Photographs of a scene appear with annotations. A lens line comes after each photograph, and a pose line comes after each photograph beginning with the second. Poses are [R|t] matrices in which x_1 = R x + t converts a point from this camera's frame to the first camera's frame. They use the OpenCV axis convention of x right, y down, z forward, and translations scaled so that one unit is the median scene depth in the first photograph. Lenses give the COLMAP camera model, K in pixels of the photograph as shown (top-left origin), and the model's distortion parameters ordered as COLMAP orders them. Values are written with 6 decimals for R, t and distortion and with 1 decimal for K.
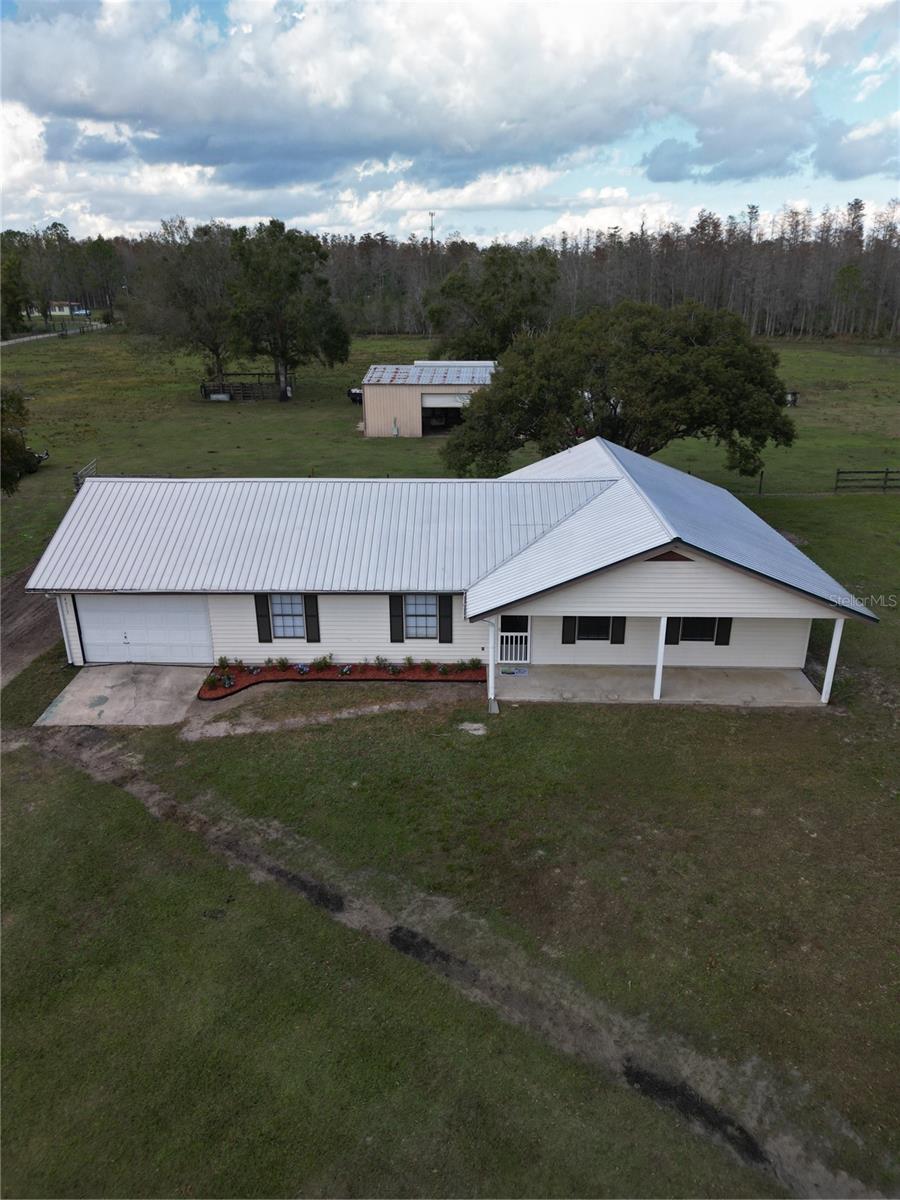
lens RADIAL K [[844.4, 0, 450.0], [0, 844.4, 600.0], [0, 0, 1]] dist [0.072150, -0.064654]
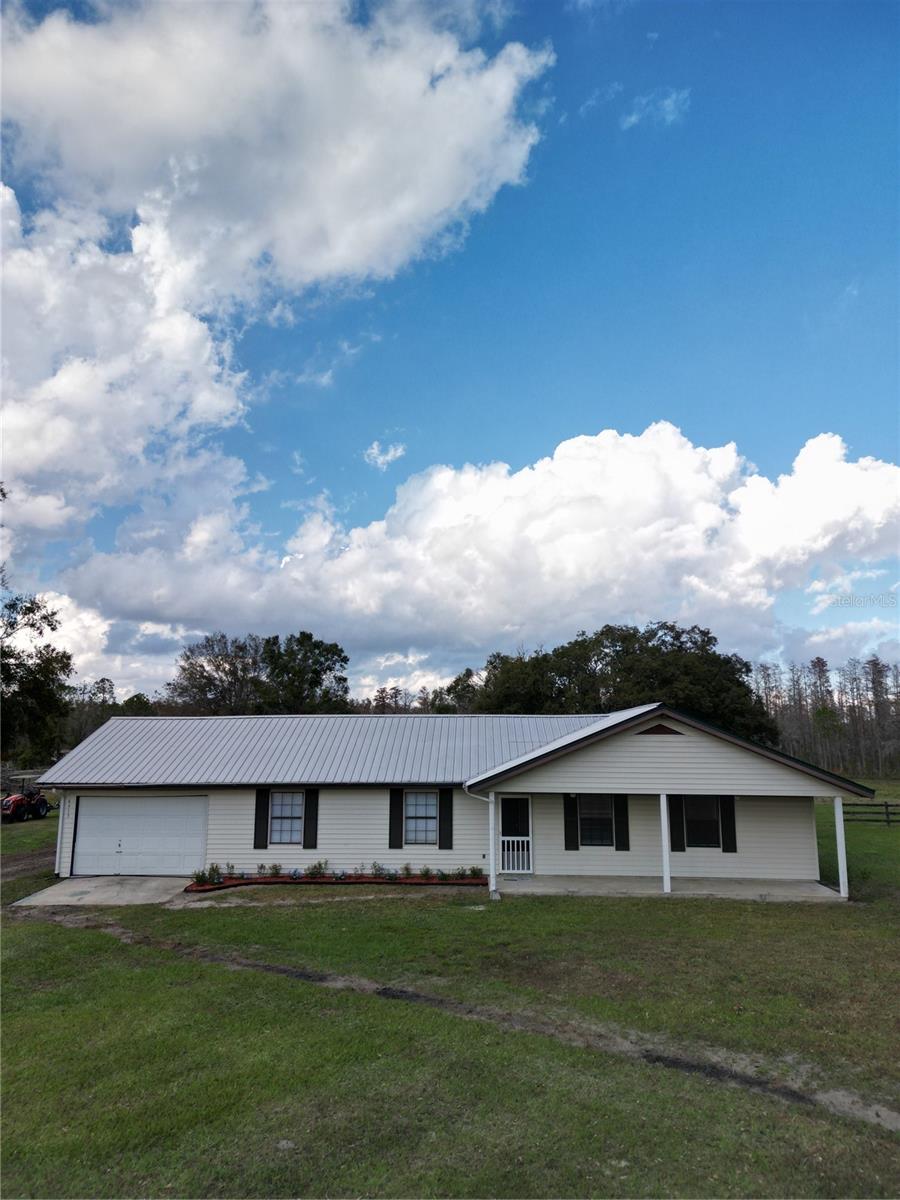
lens RADIAL K [[844.4, 0, 450.0], [0, 844.4, 600.0], [0, 0, 1]] dist [0.072150, -0.064654]
pose [[0.999933, 0.005911, -0.009925, 0.008652], [-0.010195, 0.855643, -0.517466, 0.333194], [0.005433, 0.517532, 0.855646, 0.015426]]
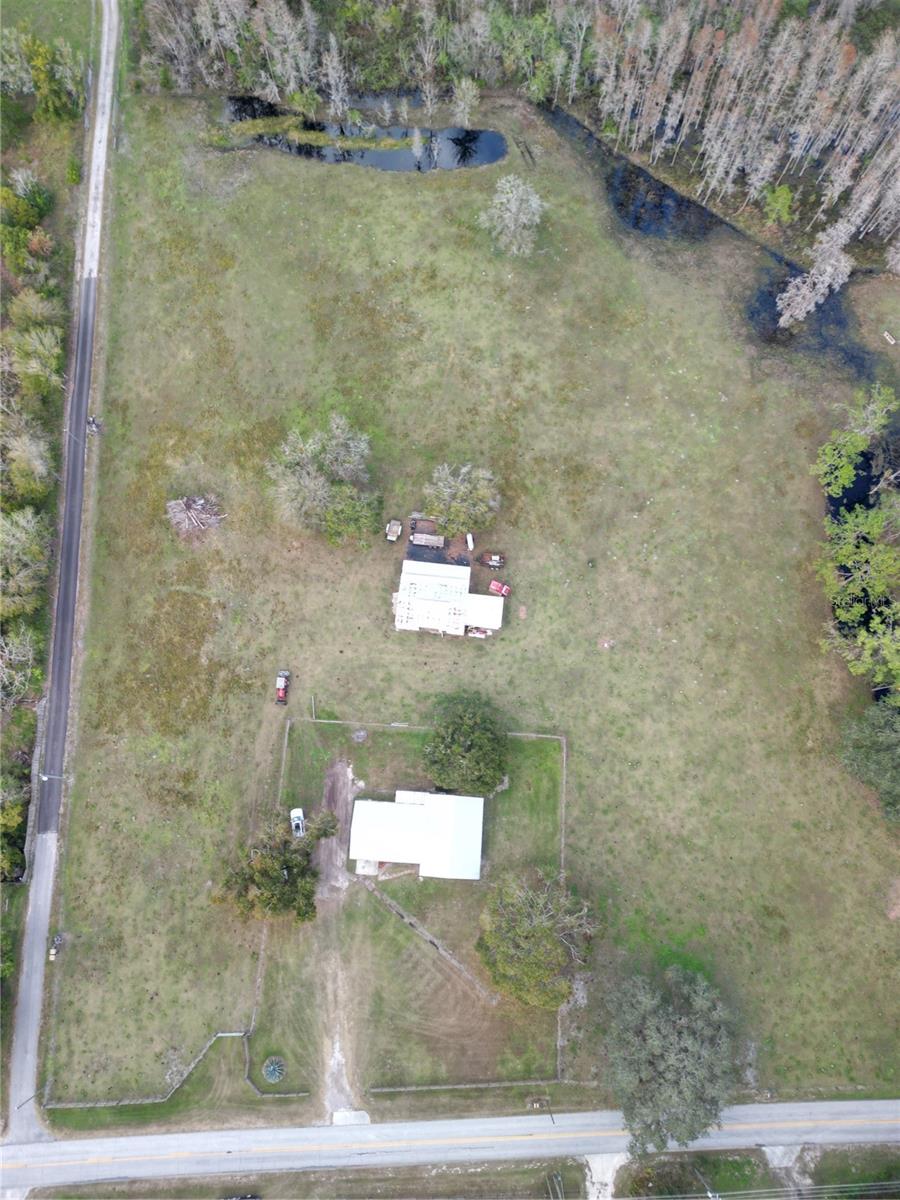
lens RADIAL K [[844.4, 0, 450.0], [0, 844.4, 600.0], [0, 0, 1]] dist [0.072150, -0.064654]
pose [[0.999021, 0.044101, 0.003346, 0.131815], [-0.029019, 0.596510, 0.802081, -6.315043], [0.033377, -0.801393, 0.597206, -1.203327]]
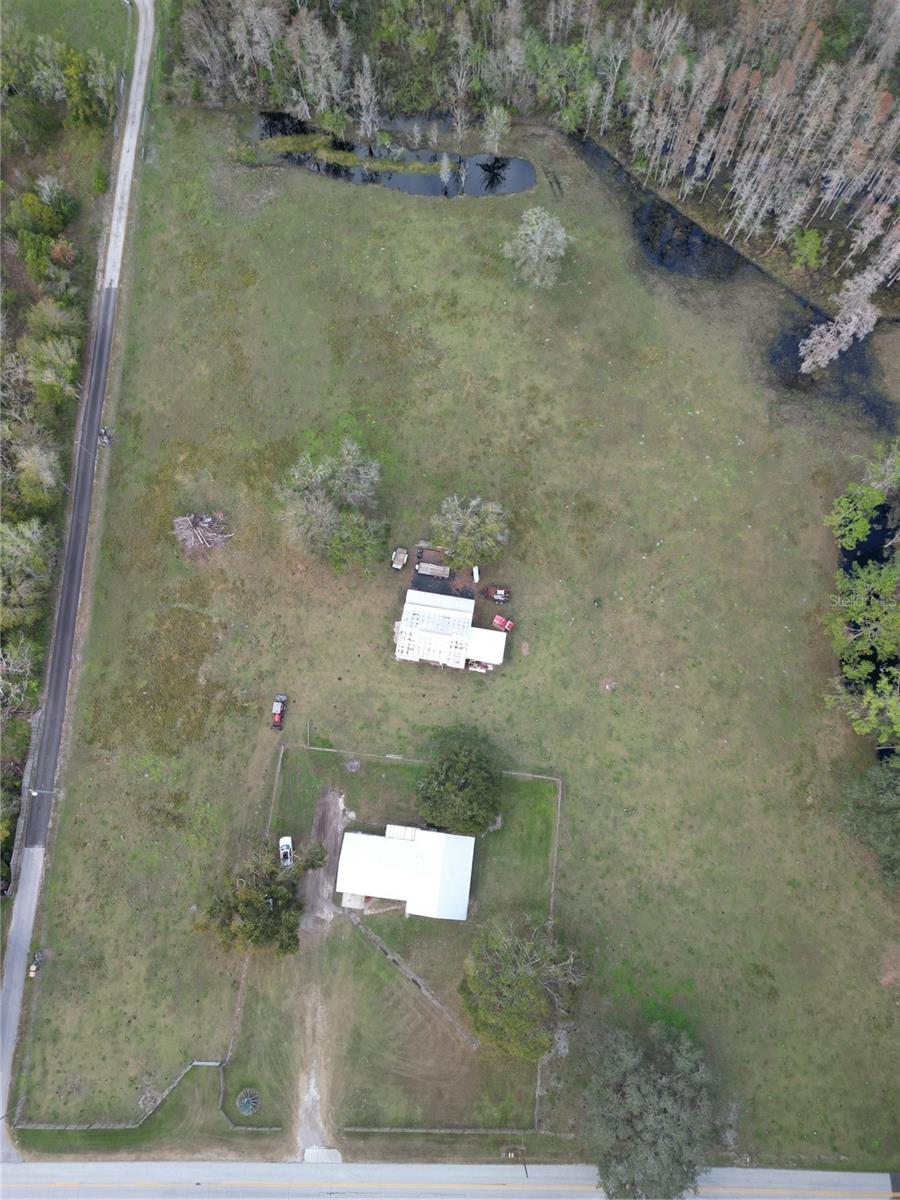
lens RADIAL K [[844.4, 0, 450.0], [0, 844.4, 600.0], [0, 0, 1]] dist [0.072150, -0.064654]
pose [[0.995152, 0.097923, -0.009180, 0.174089], [-0.051331, 0.596733, 0.800796, -6.410397], [0.083894, -0.796442, 0.598867, -0.964318]]
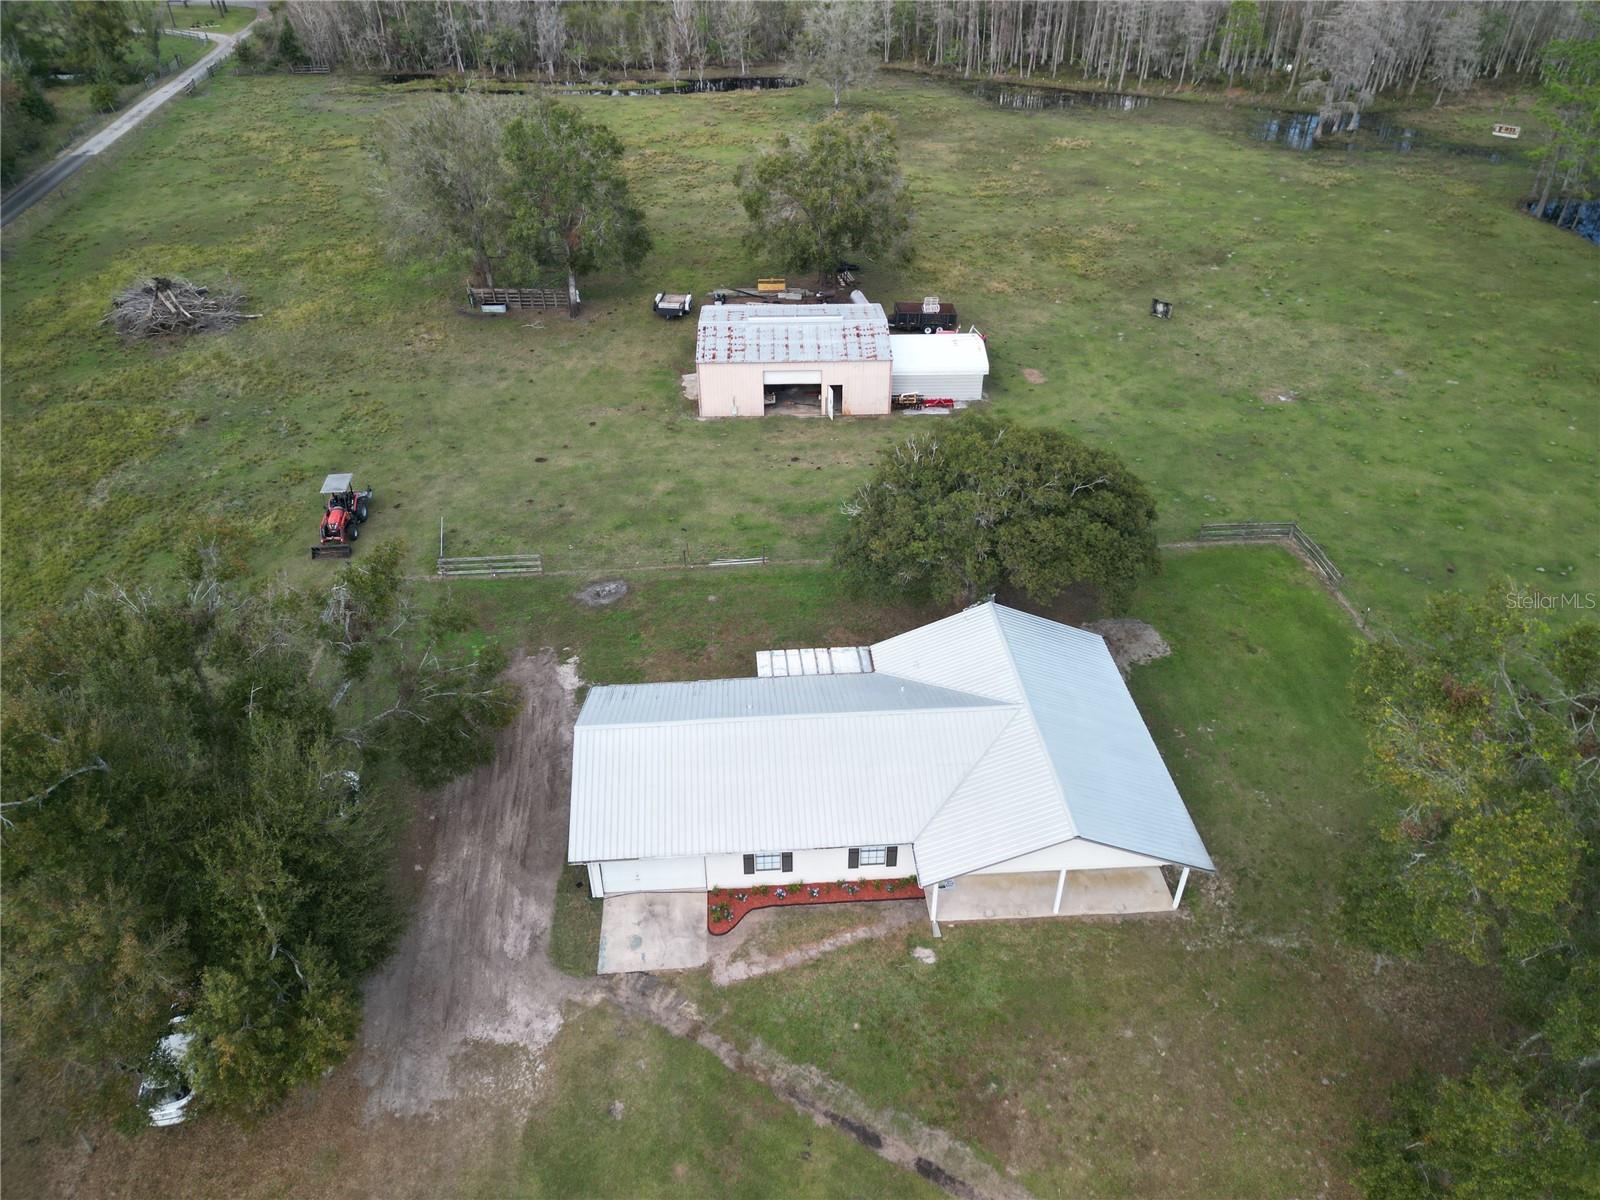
lens RADIAL K [[1125.9, 0, 803.8], [0, 1125.9, 595.9], [0, 0, 1]] dist [0.072150, -0.064654]
pose [[0.995370, -0.051340, 0.081255, -0.272864], [0.030241, 0.969739, 0.242264, -0.818320], [-0.091234, -0.238685, 0.966802, -0.581581]]
